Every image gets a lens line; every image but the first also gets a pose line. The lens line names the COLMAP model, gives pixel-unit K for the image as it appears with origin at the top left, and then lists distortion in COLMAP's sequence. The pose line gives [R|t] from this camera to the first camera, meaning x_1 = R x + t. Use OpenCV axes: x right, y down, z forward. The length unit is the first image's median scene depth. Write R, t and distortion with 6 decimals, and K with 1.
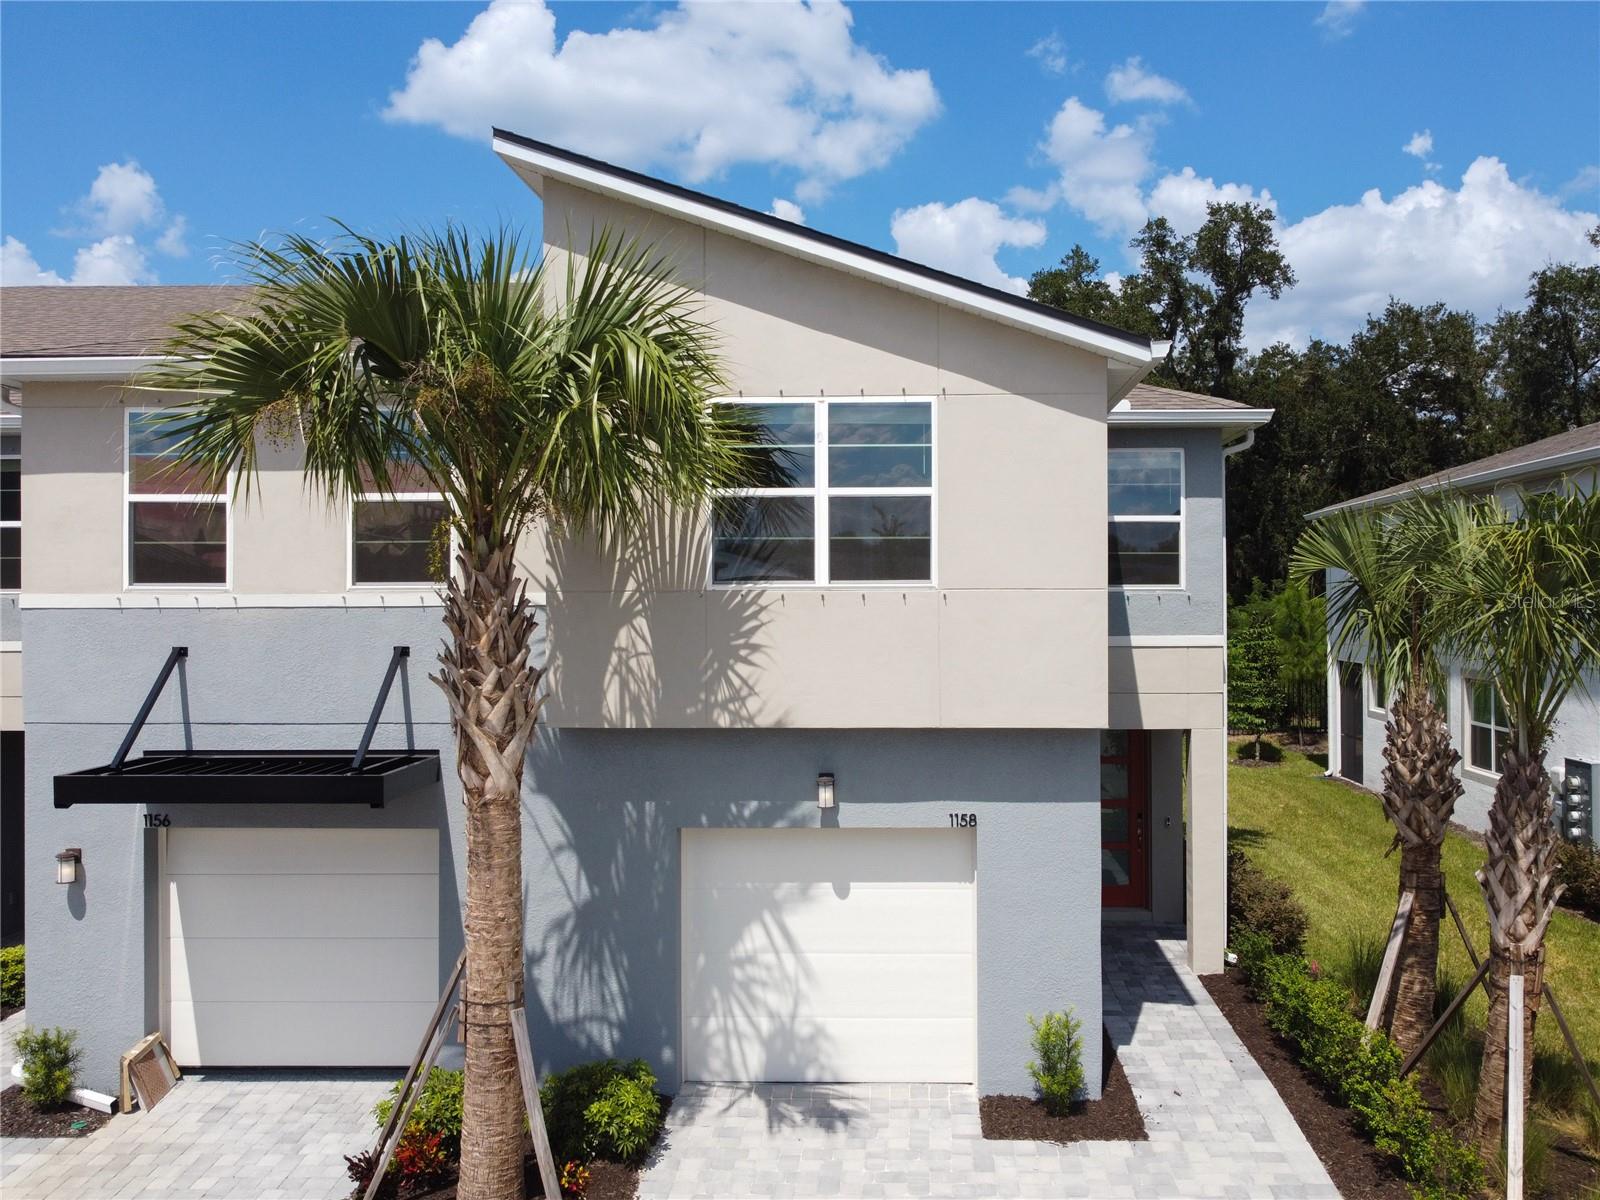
lens RADIAL K [[1274.0, 0, 877.7], [0, 1274.0, 601.0], [0, 0, 1]] dist [-0.009137, -0.003057]
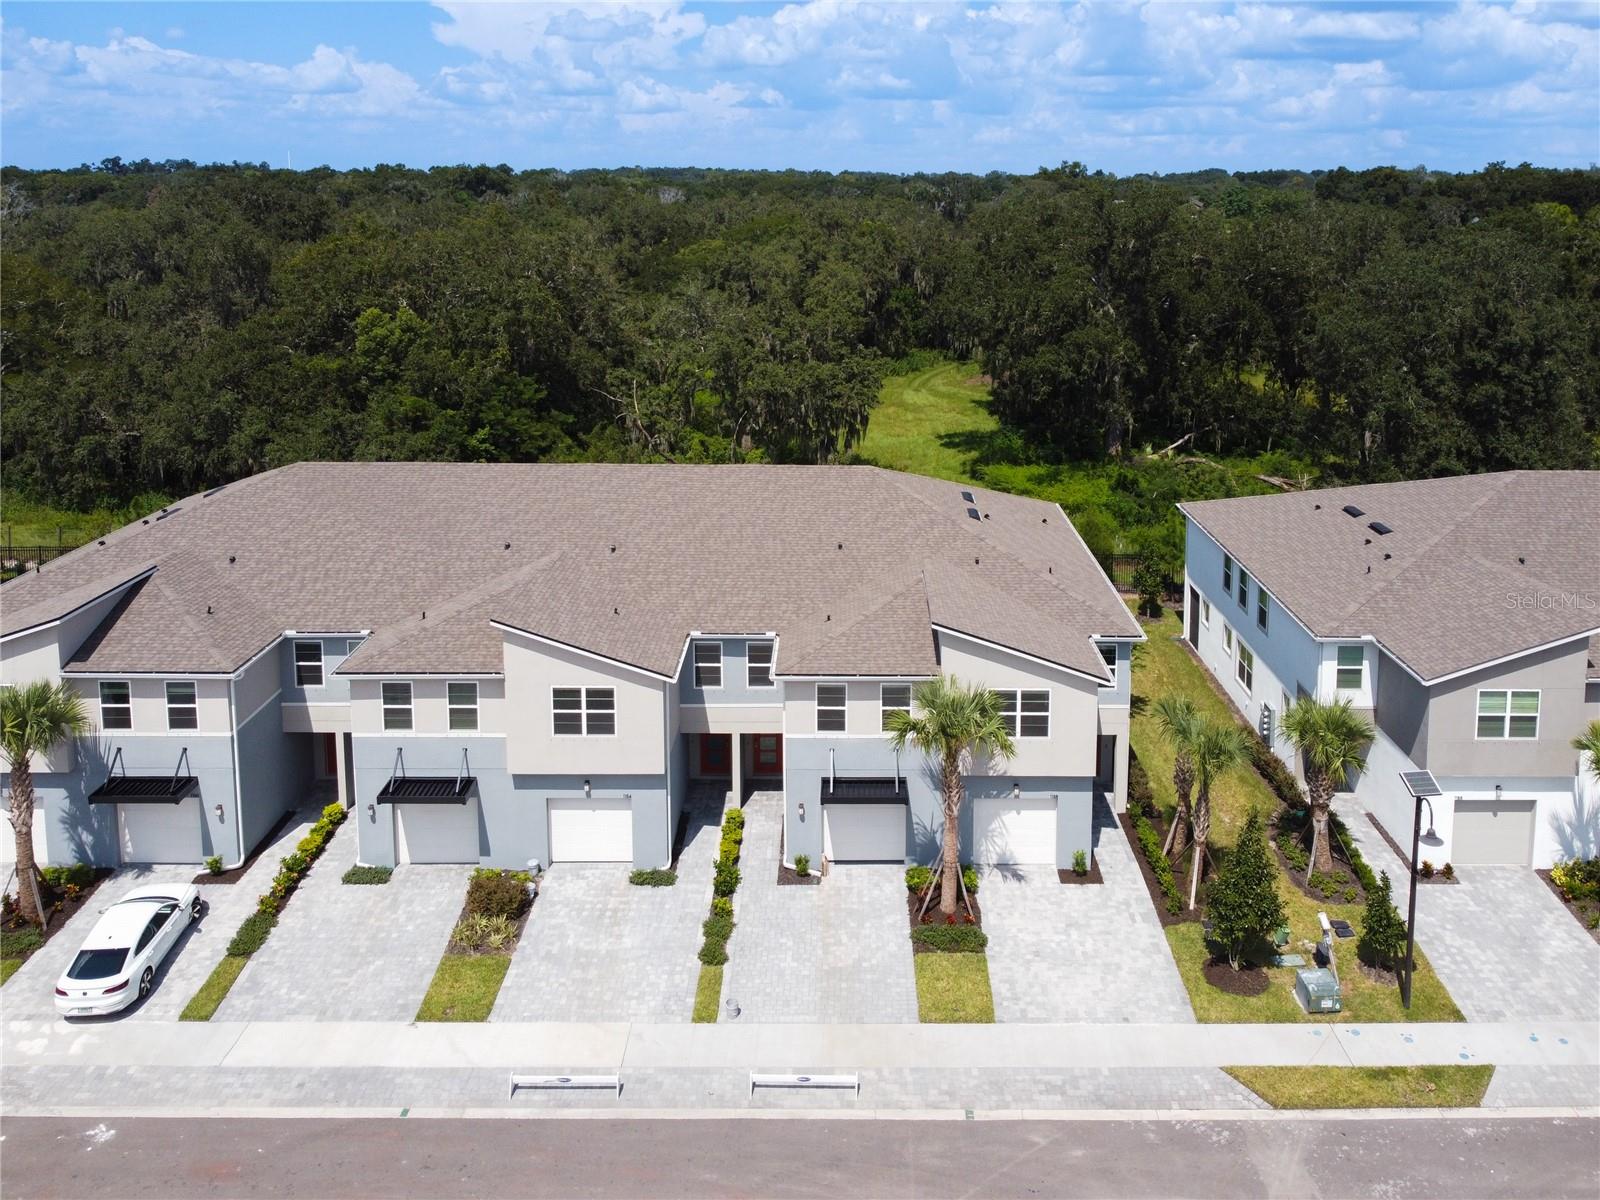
lens RADIAL K [[1271.2, 0, 861.8], [0, 1271.2, 343.0], [0, 0, 1]] dist [-0.001237, 0.002436]
pose [[0.999403, 0.009657, 0.033165, -0.619973], [-0.013762, 0.991949, 0.125886, -1.566761], [-0.031683, -0.126267, 0.991490, -2.413097]]
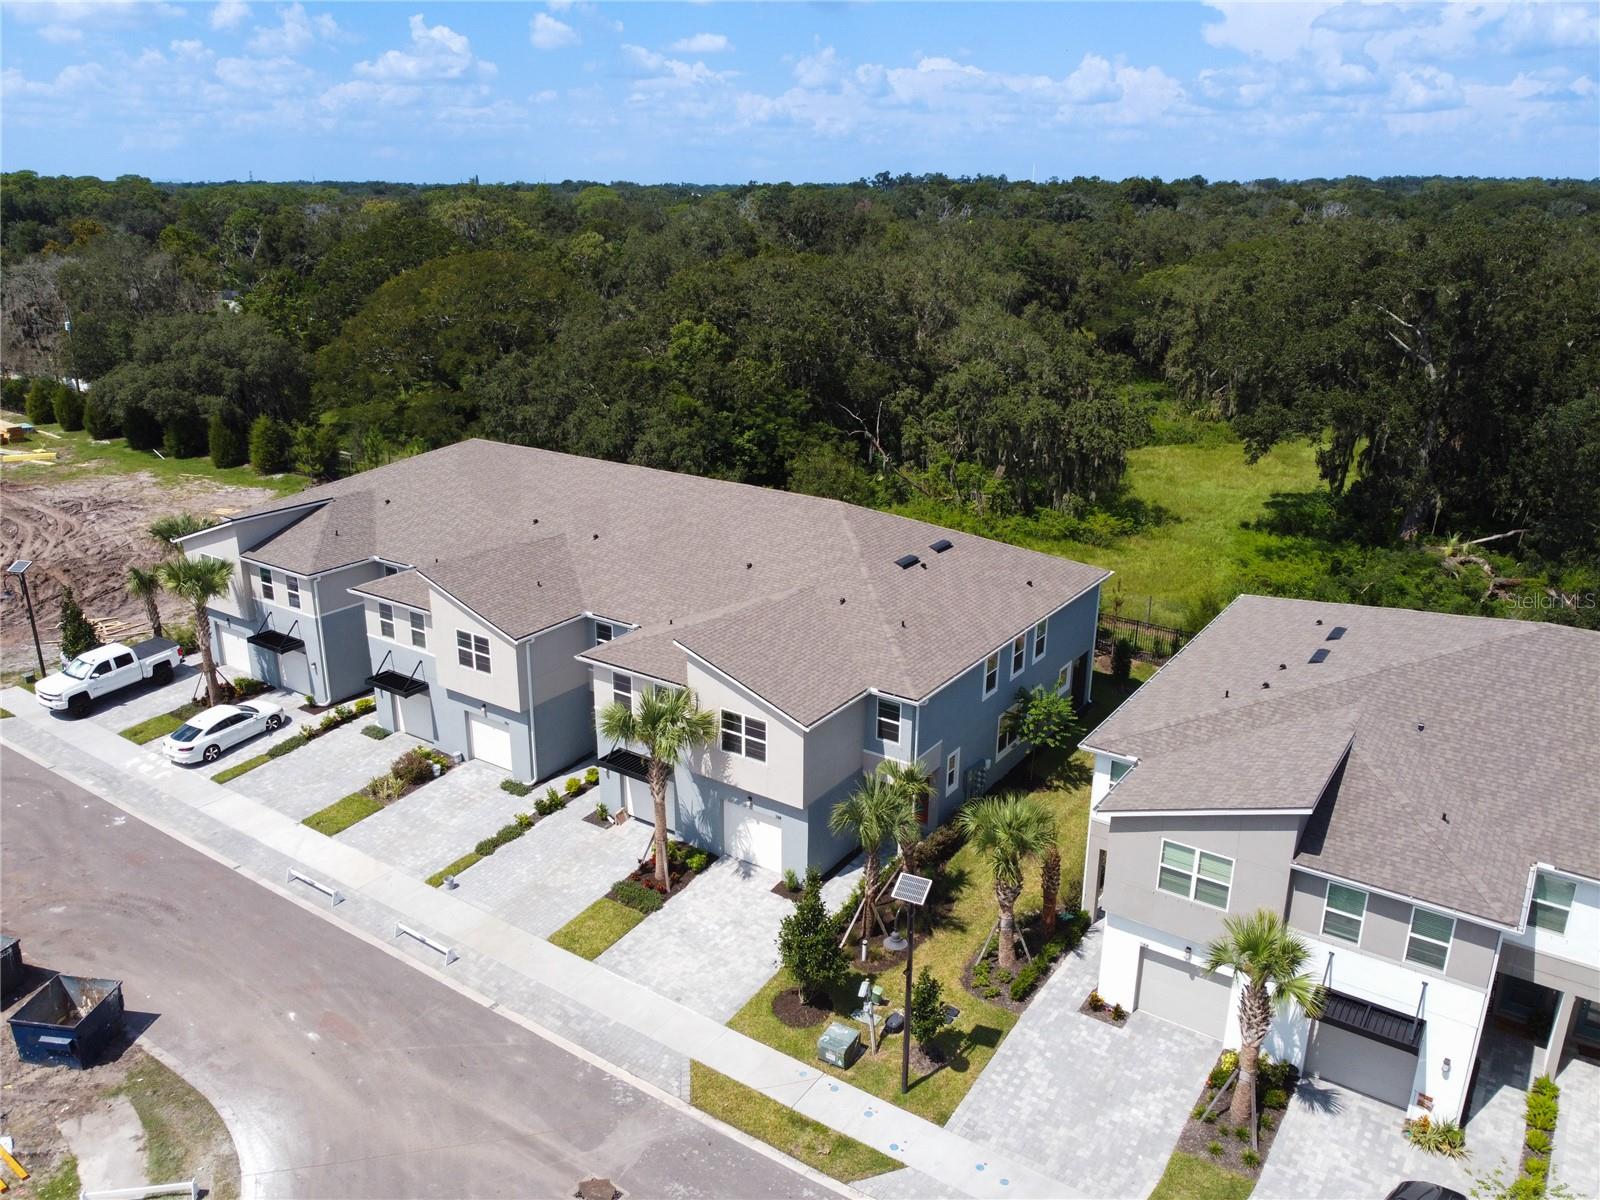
lens RADIAL K [[1206.2, 0, 800.0], [0, 1206.2, 600.0], [0, 0, 1]] dist [-0.000643, -0.004379]
pose [[0.834514, 0.187124, -0.518238, 1.954415], [-0.008345, 0.944749, 0.327690, -1.704511], [0.550923, -0.269137, 0.789968, -1.738888]]
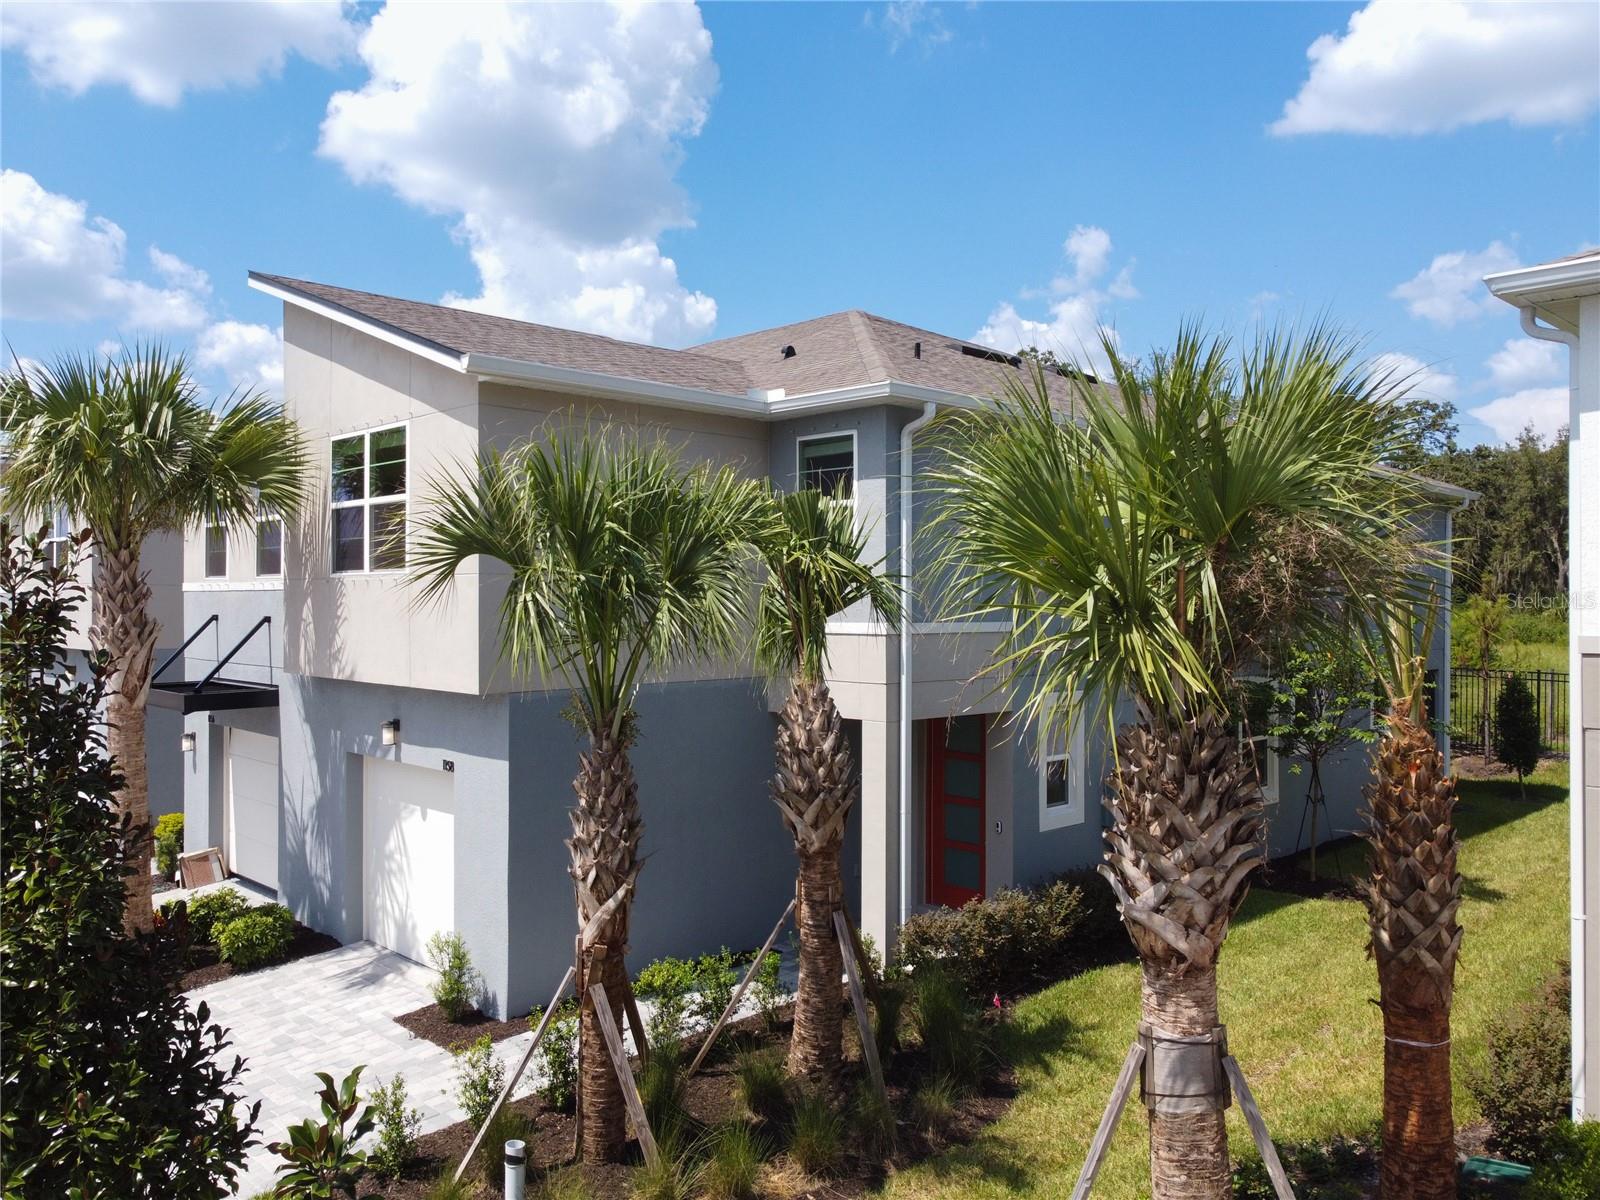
lens RADIAL K [[1235.7, 0, 807.5], [0, 1235.7, 594.6], [0, 0, 1]] dist [0.002307, -0.004102]
pose [[0.710807, 0.001242, -0.703386, 1.167824], [-0.004670, 0.999985, -0.002953, 0.011820], [0.703372, 0.005384, 0.710802, 0.412691]]
